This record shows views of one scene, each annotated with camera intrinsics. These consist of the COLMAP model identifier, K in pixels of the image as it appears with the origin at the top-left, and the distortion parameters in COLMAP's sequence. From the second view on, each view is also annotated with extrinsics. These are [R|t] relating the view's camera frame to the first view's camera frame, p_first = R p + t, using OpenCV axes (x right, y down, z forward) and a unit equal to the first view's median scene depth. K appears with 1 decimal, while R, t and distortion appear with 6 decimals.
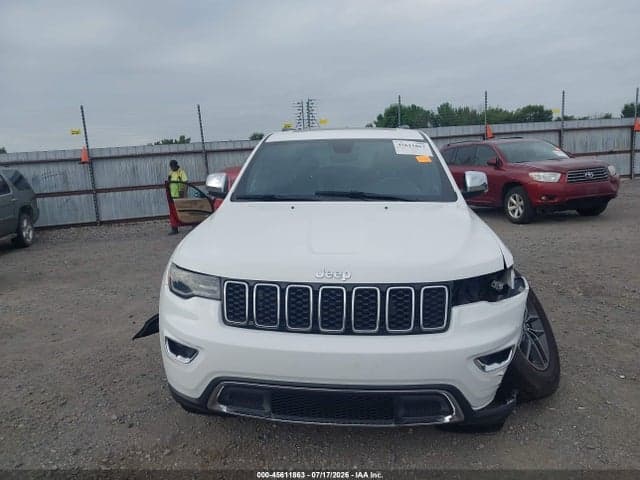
lens RADIAL K [[510.5, 0, 306.3], [0, 510.5, 239.3], [0, 0, 1]] dist [0.030603, -0.015654]
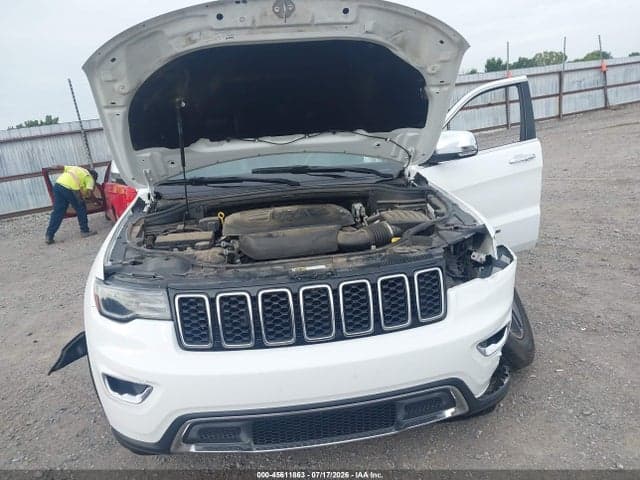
lens RADIAL K [[510.5, 0, 306.3], [0, 510.5, 239.3], [0, 0, 1]] dist [0.030603, -0.015654]
pose [[0.973415, -0.114802, 0.198202, -0.105073], [0.102883, 0.992266, 0.069455, -0.036733], [-0.204642, -0.047217, 0.977697, 0.180636]]
